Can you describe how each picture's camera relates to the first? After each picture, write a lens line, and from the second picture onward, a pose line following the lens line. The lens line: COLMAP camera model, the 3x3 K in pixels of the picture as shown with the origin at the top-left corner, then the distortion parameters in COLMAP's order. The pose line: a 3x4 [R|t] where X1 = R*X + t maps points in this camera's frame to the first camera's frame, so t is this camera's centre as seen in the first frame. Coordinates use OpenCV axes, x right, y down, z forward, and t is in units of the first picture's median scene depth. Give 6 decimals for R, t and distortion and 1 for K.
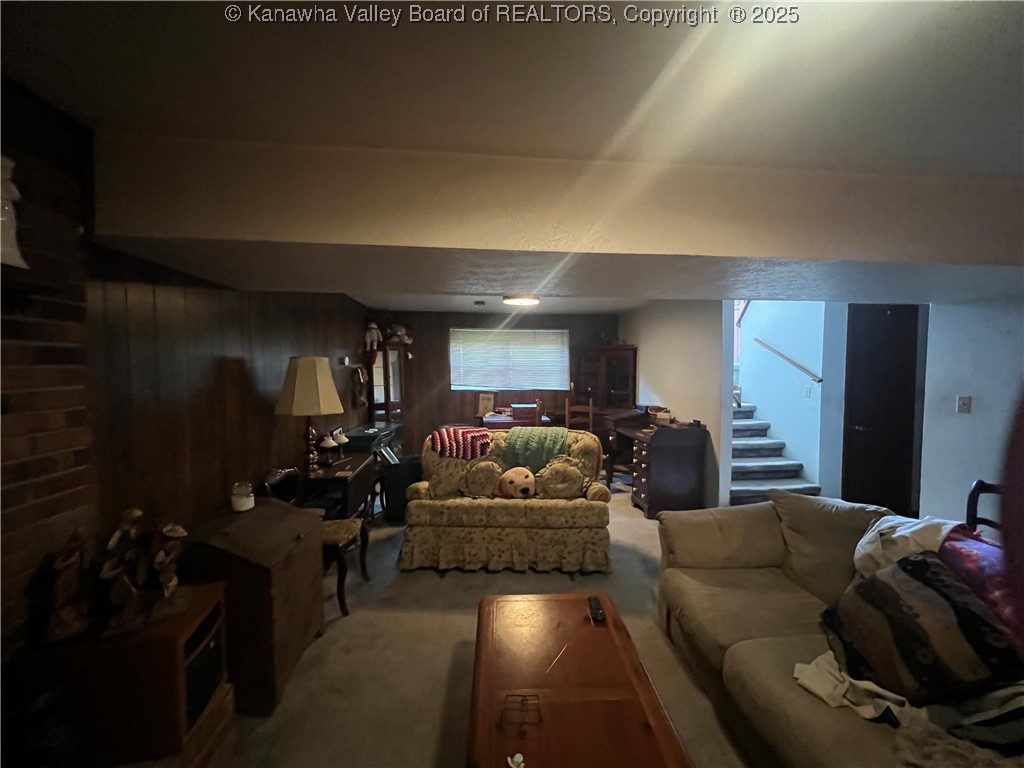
lens RADIAL K [[411.8, 0, 513.9], [0, 411.8, 387.3], [0, 0, 1]] dist [-0.000139, 0.000692]
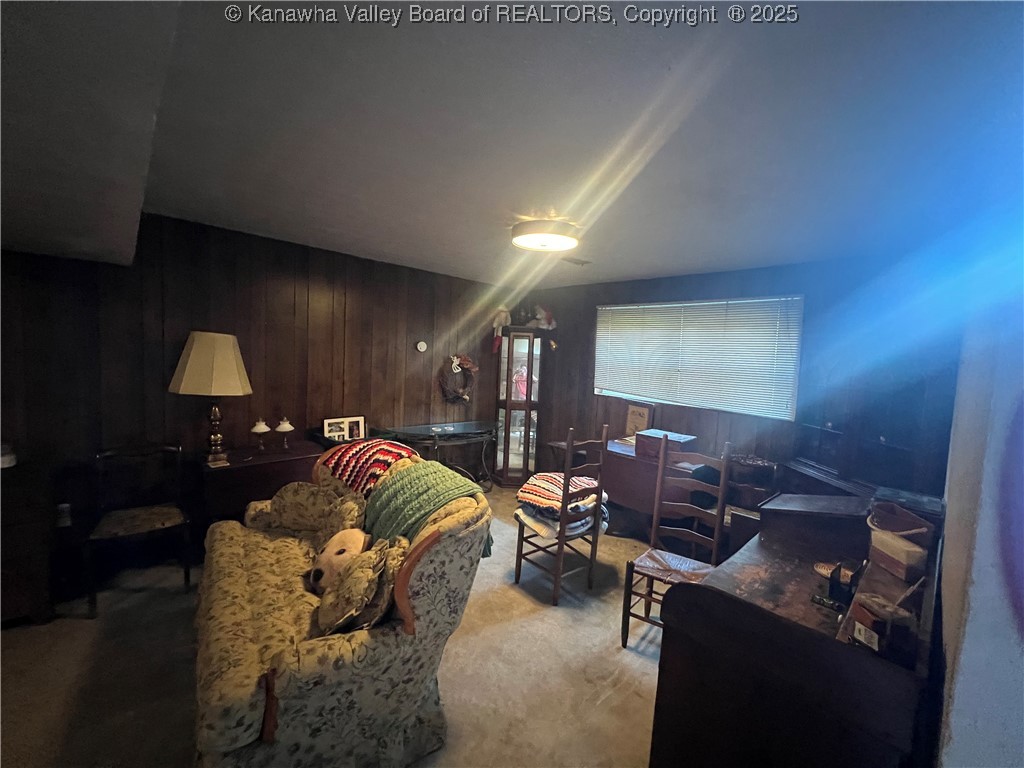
lens RADIAL K [[411.8, 0, 513.9], [0, 411.8, 387.3], [0, 0, 1]] dist [-0.000139, 0.000692]
pose [[0.609571, 0.092171, -0.787355, 0.328545], [-0.090537, 0.994813, 0.046364, -0.026450], [0.787544, 0.043022, 0.614754, 0.469723]]
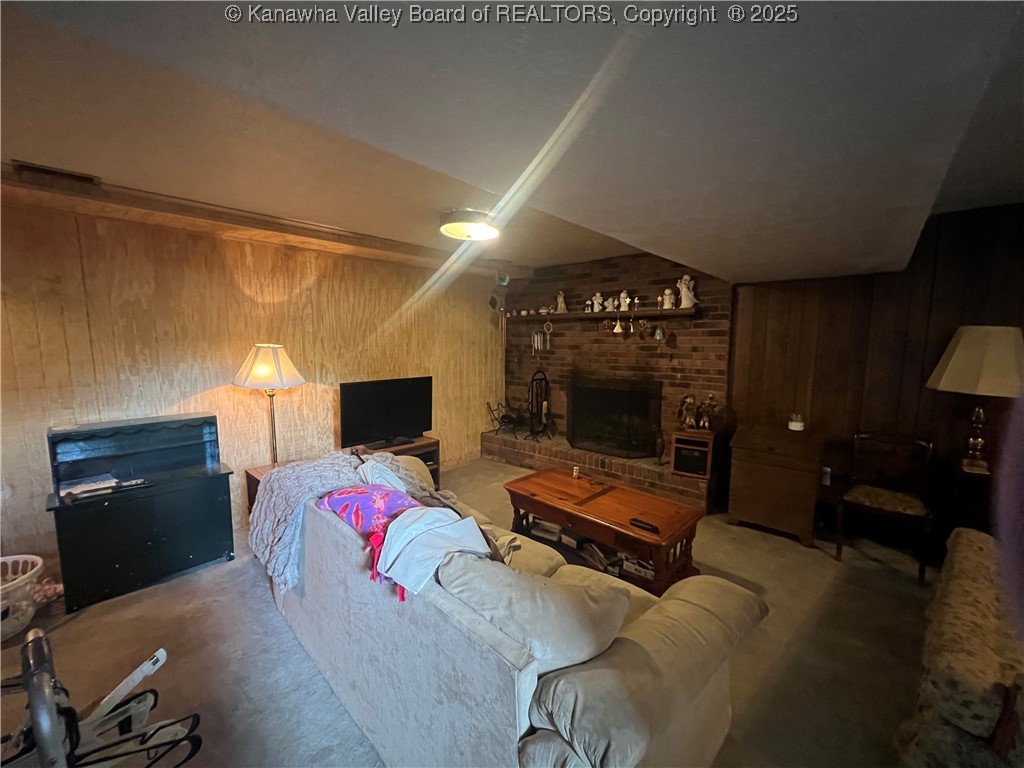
lens RADIAL K [[411.8, 0, 513.9], [0, 411.8, 387.3], [0, 0, 1]] dist [-0.000139, 0.000692]
pose [[-0.732570, 0.088463, -0.674919, 0.390467], [-0.028208, 0.986722, 0.159949, -0.027154], [0.680107, 0.136212, -0.720348, 0.467929]]
